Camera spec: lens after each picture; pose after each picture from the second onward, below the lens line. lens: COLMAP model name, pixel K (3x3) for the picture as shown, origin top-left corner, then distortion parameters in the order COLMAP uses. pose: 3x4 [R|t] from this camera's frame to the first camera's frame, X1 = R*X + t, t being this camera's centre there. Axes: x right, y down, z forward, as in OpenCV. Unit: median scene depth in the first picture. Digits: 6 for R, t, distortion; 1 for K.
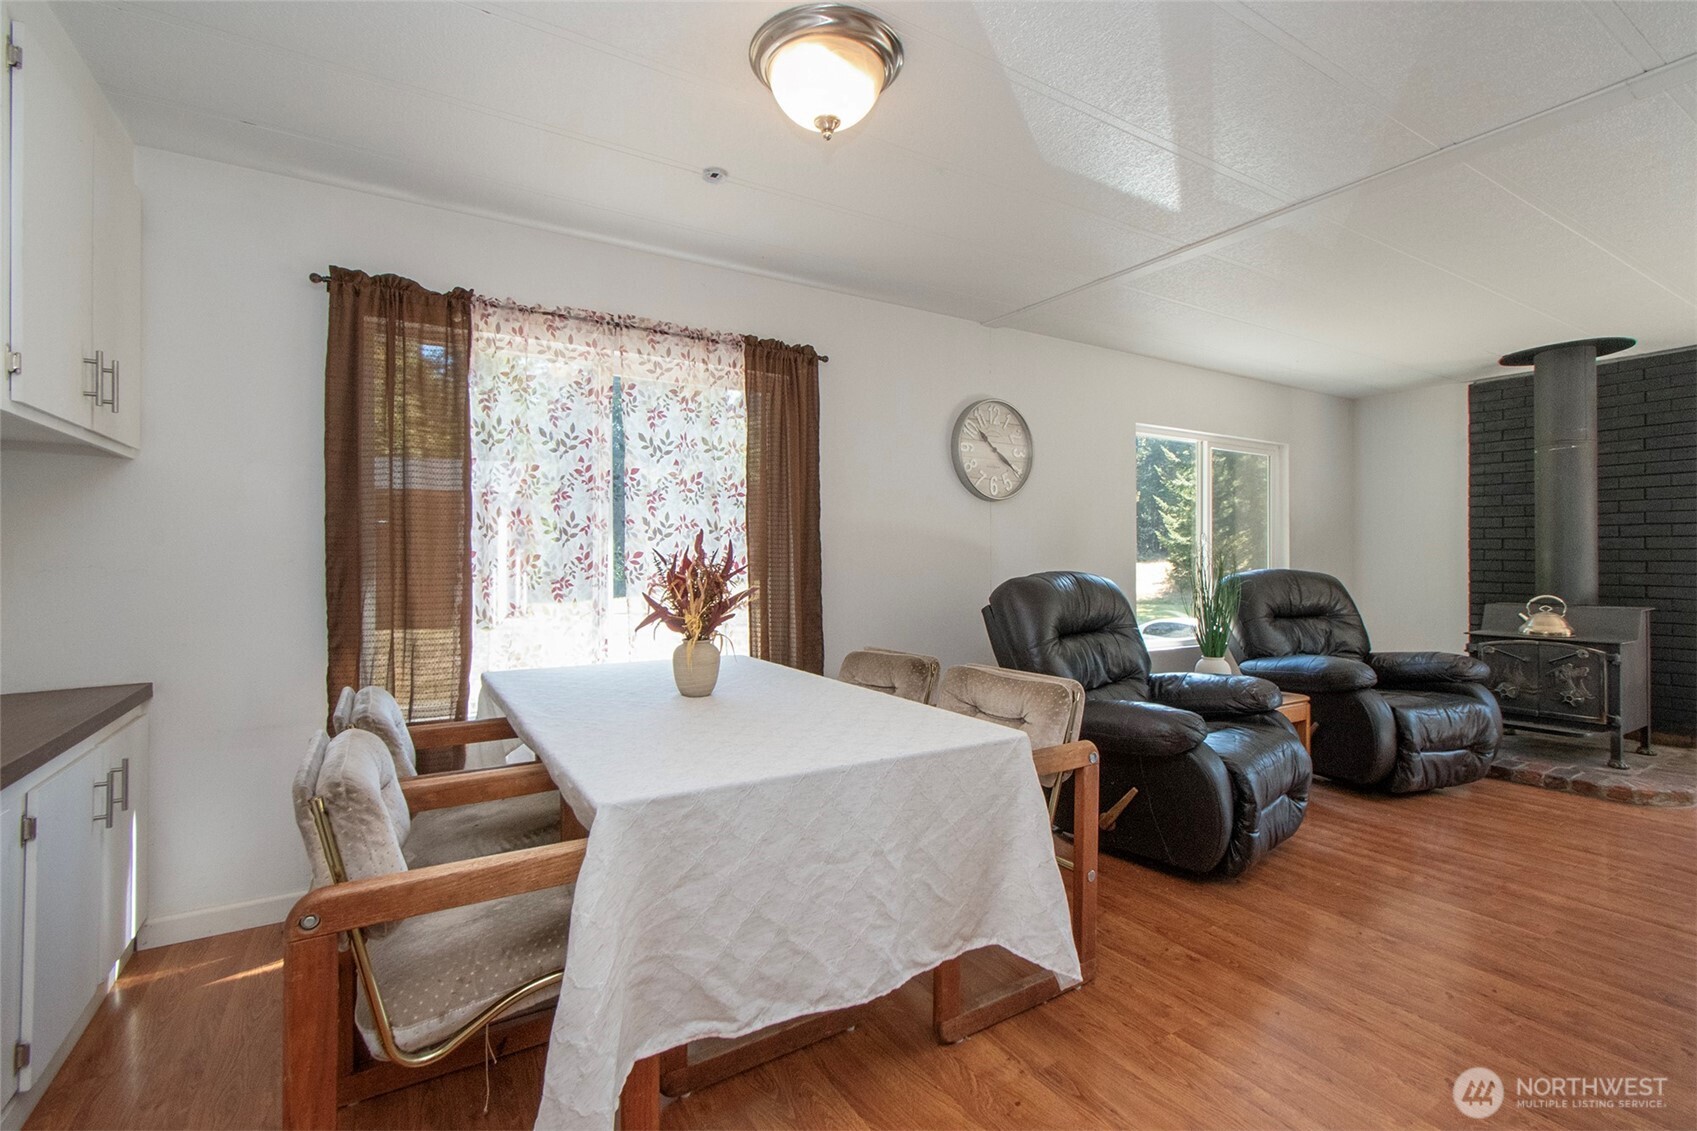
lens RADIAL K [[748.5, 0, 836.9], [0, 748.5, 553.6], [0, 0, 1]] dist [-0.000143, -0.000057]
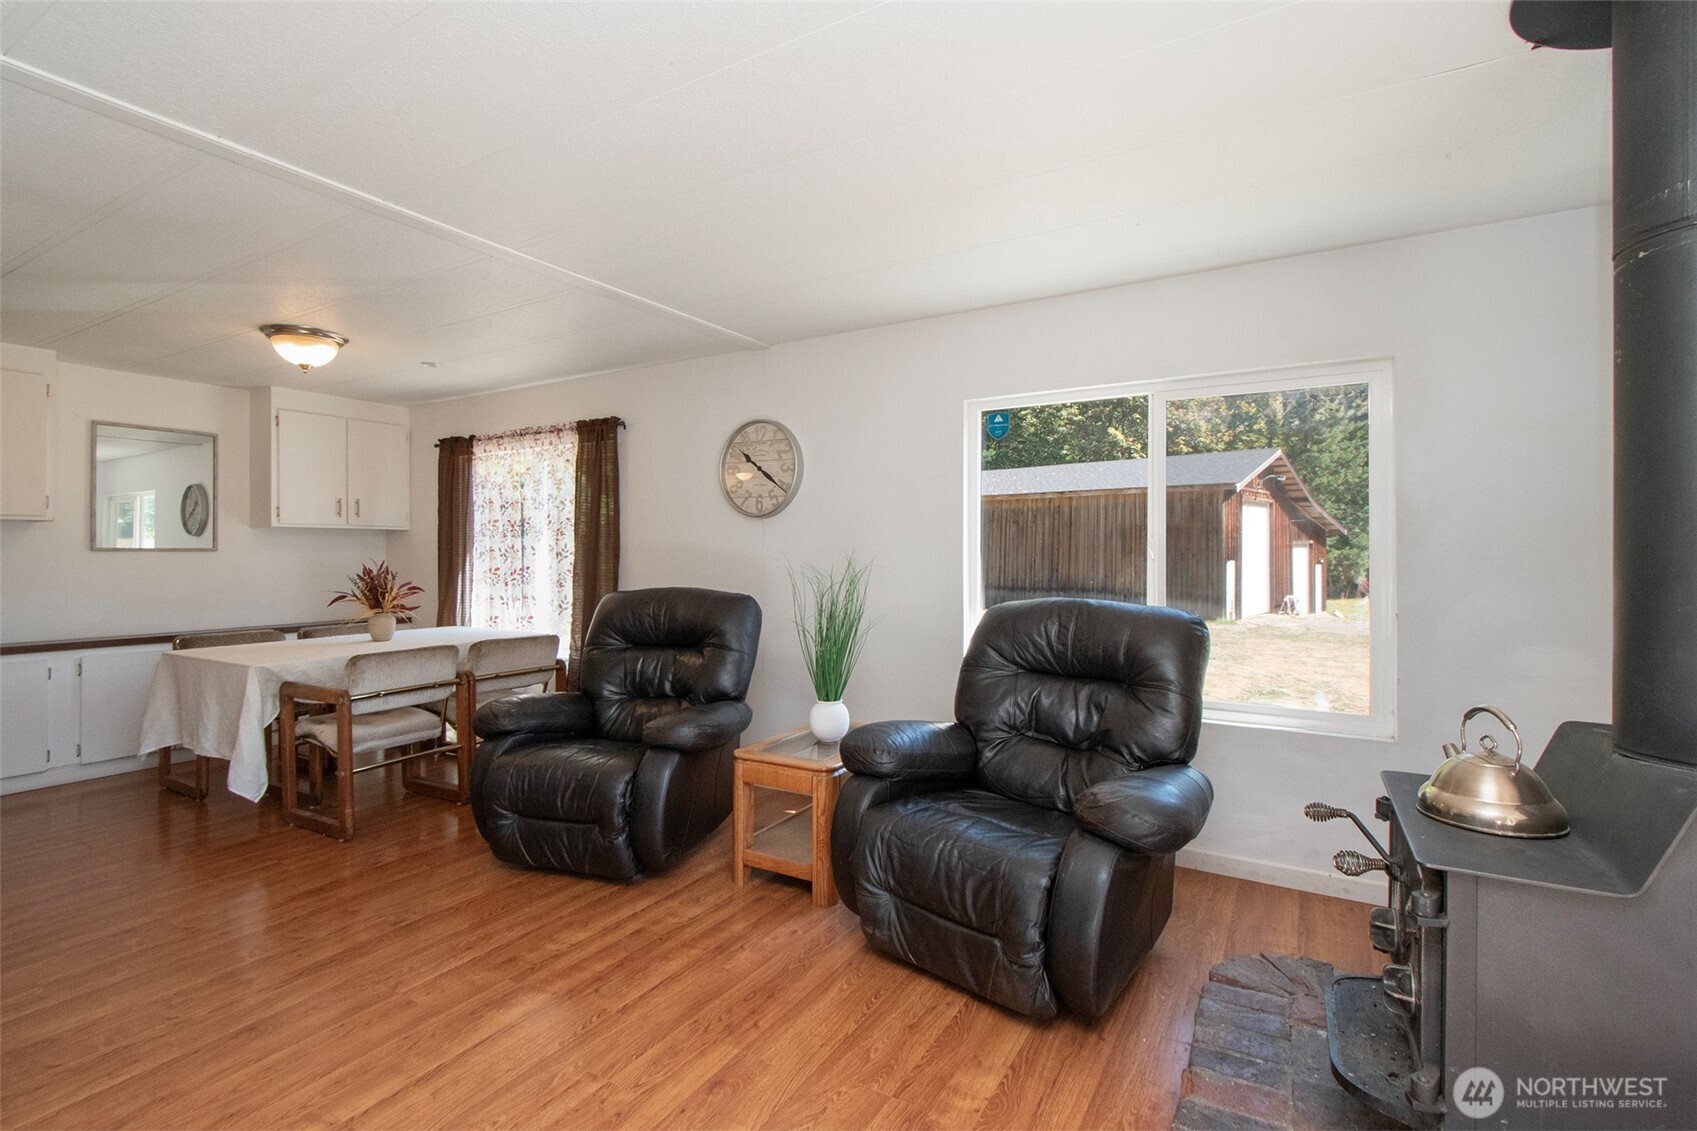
lens RADIAL K [[764.8, 0, 863.1], [0, 764.8, 556.6], [0, 0, 1]] dist [0.000055, 0.000075]
pose [[0.492369, -0.004745, -0.870374, 1.630355], [0.000417, 0.999986, -0.005216, -0.015215], [0.870387, 0.002205, 0.492364, 0.821249]]
